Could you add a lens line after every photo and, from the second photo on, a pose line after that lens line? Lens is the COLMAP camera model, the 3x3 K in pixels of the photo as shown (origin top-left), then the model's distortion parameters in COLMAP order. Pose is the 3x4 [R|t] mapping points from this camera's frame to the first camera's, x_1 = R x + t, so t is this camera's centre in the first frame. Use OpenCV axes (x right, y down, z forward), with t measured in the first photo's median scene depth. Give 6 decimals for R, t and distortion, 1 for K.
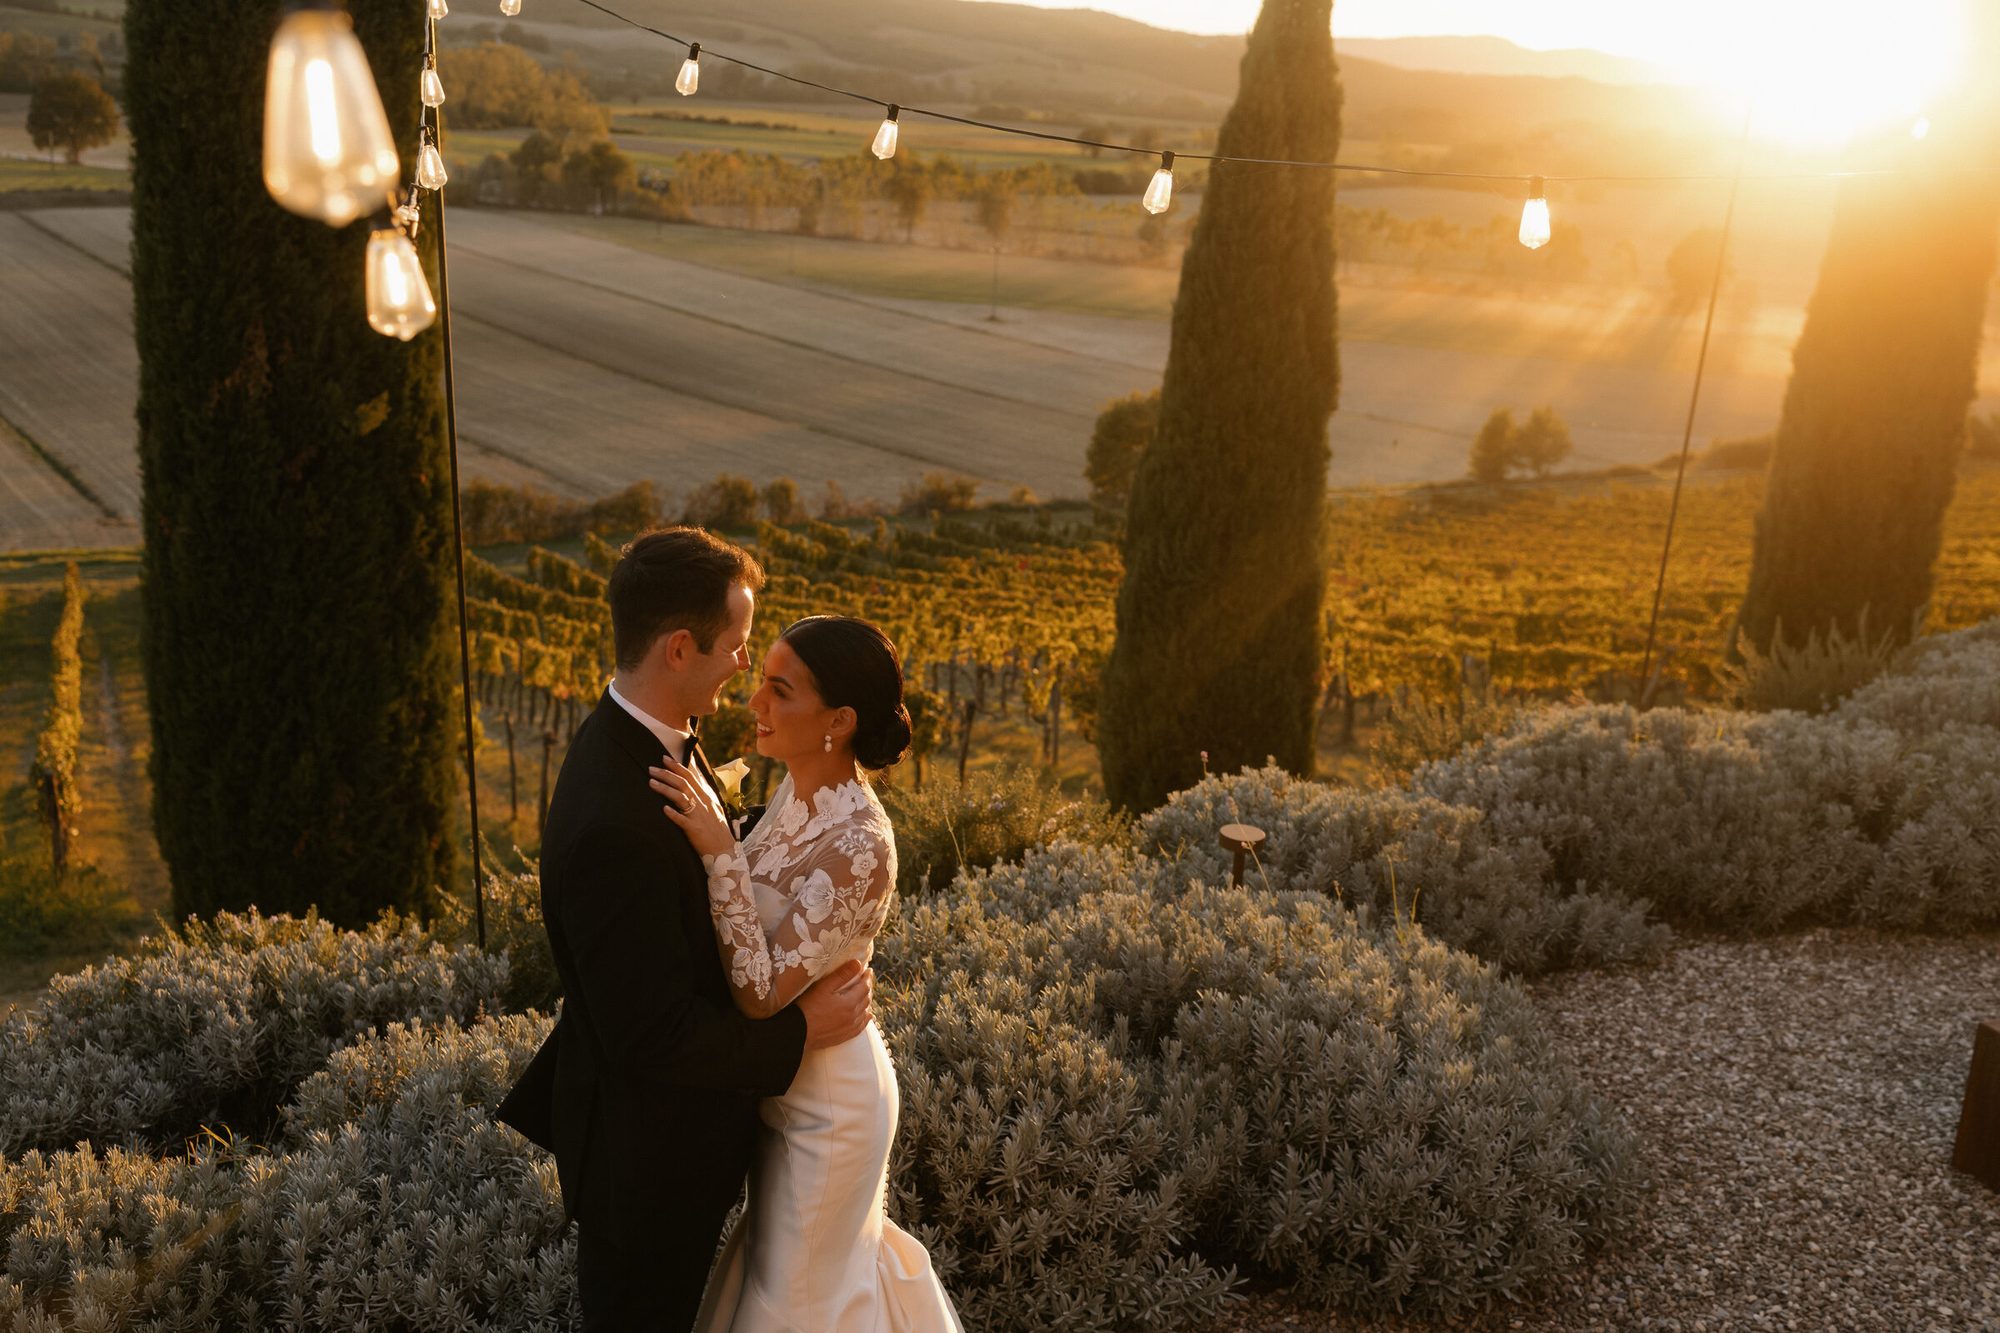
lens RADIAL K [[2008.3, 0, 989.3], [0, 2008.3, 660.8], [0, 0, 1]] dist [0.018545, 0.000000]
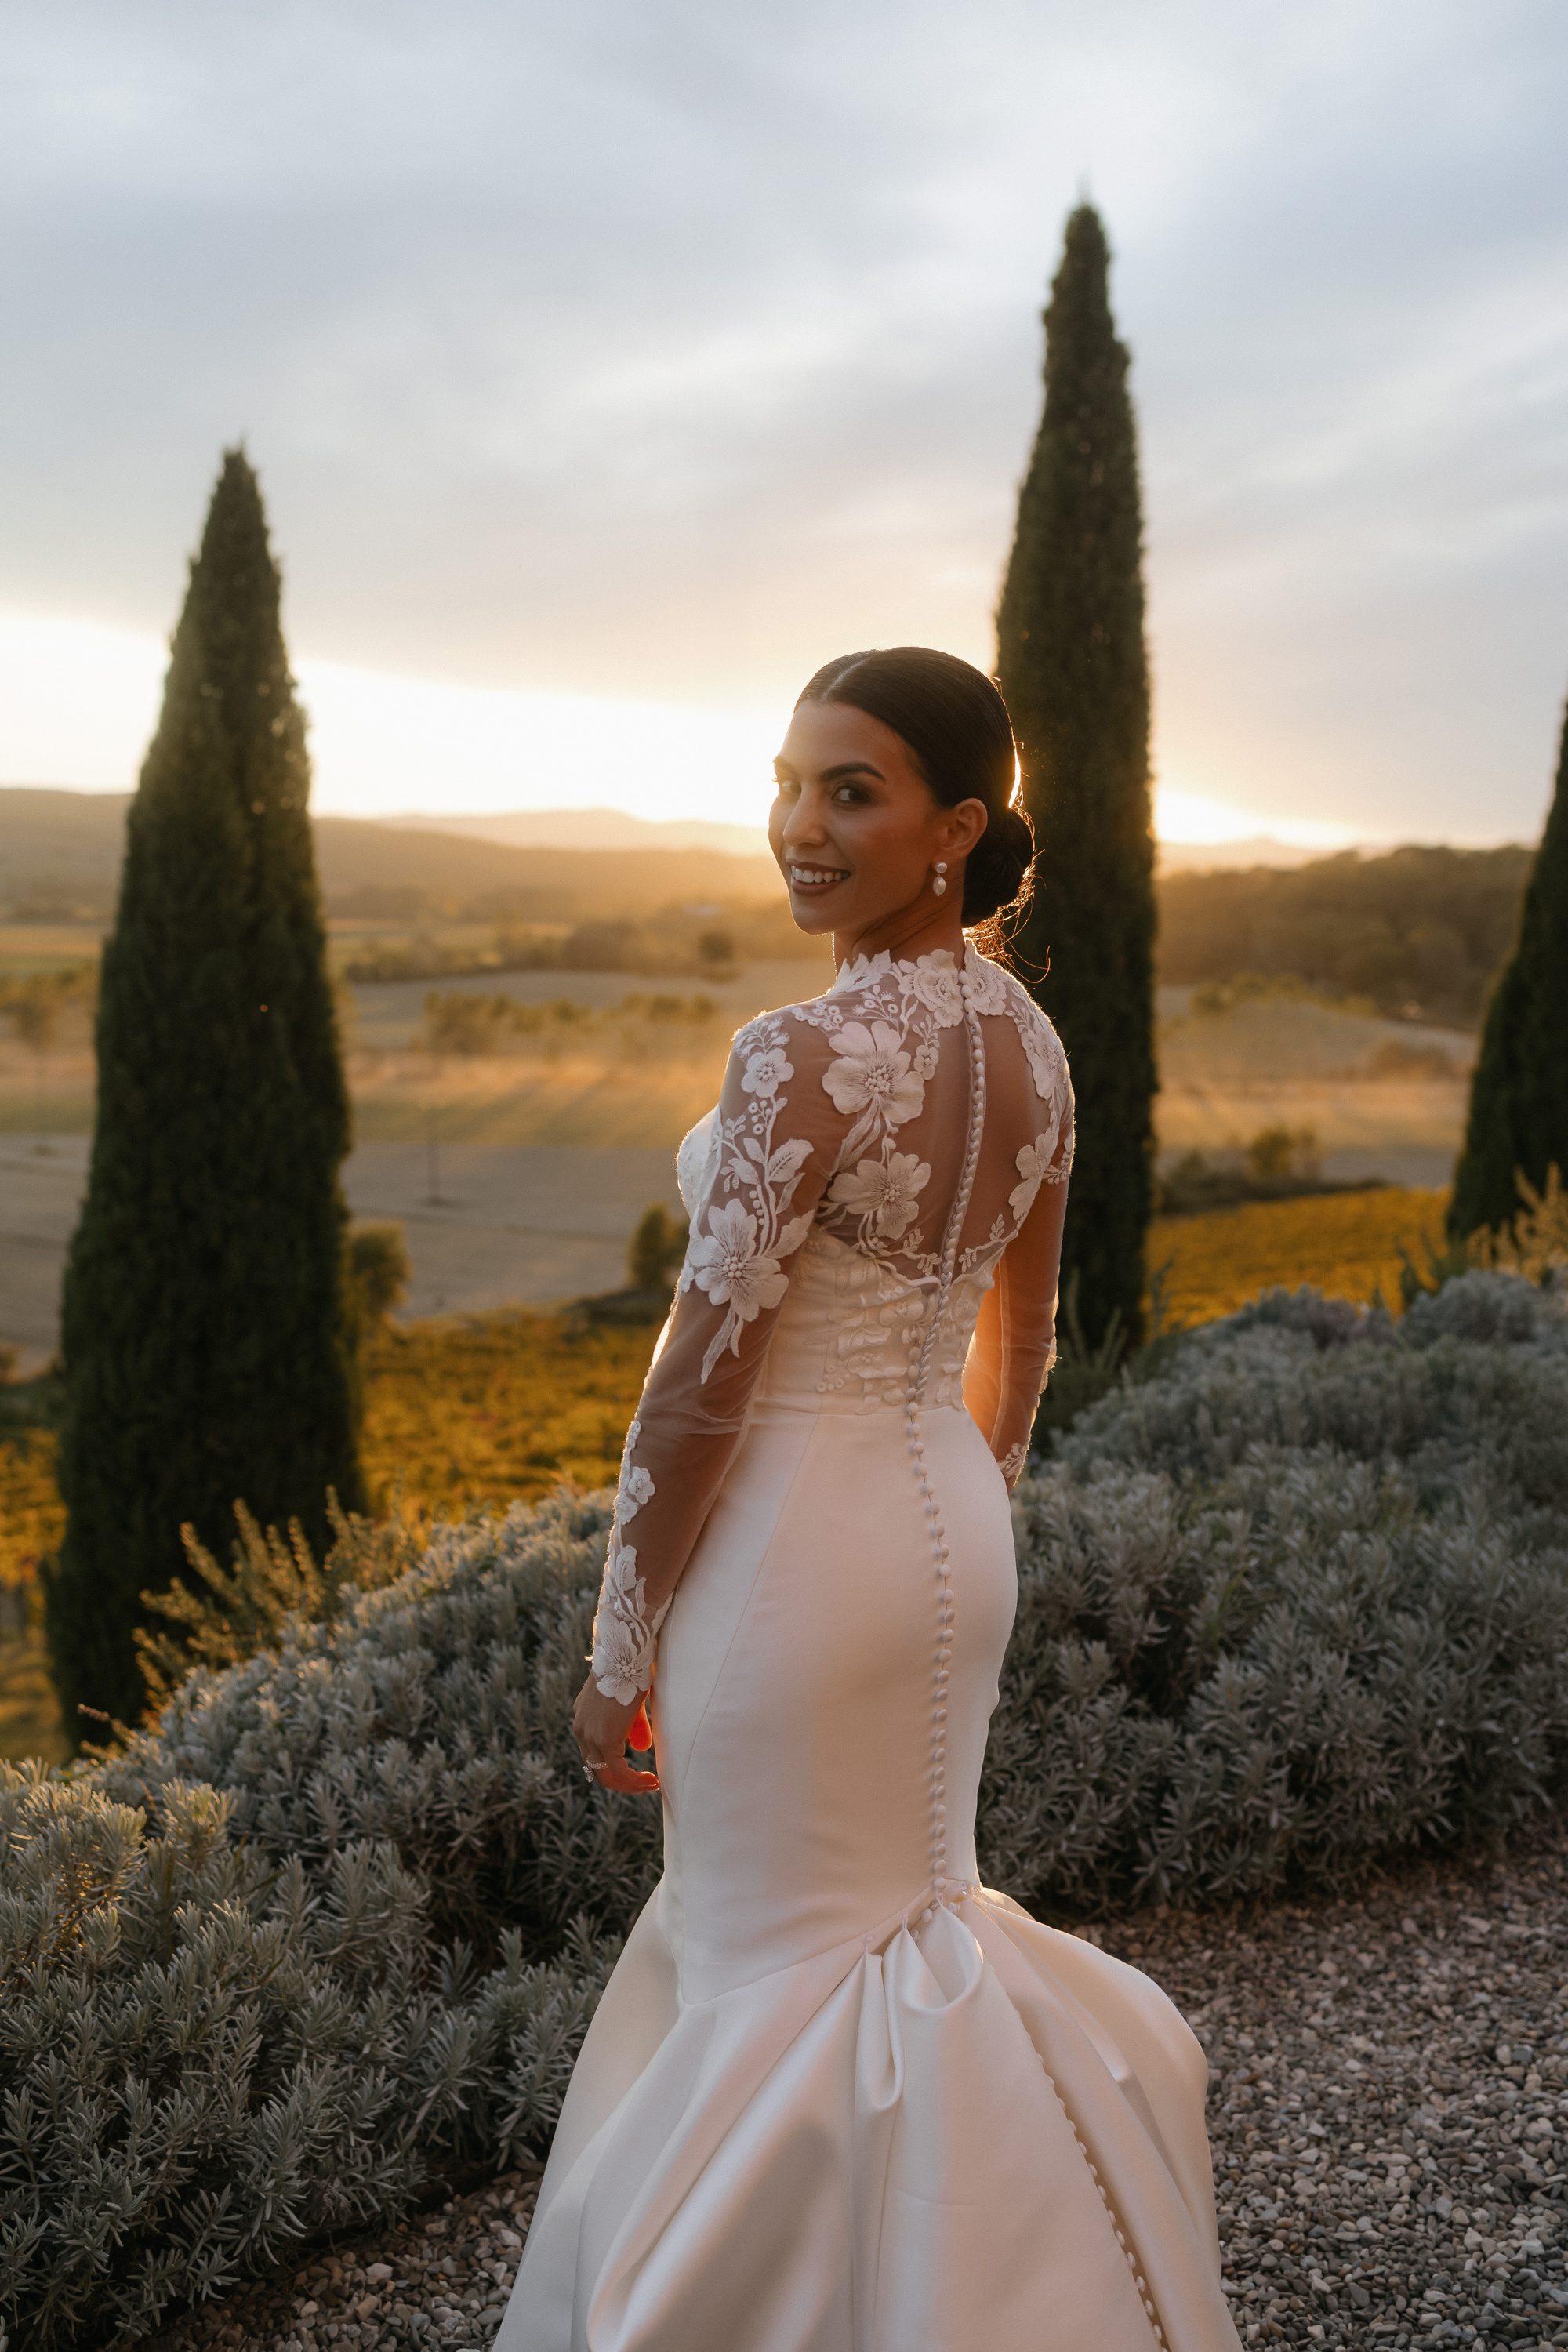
lens RADIAL K [[2361.8, 0, 789.9], [0, 2361.8, 1170.5], [0, 0, 1]] dist [0.018545, 0.000000]
pose [[0.951622, -0.078465, 0.297085, 0.205392], [0.122236, 0.983720, -0.131732, 0.028377], [-0.281913, 0.161673, 0.945720, 0.487895]]
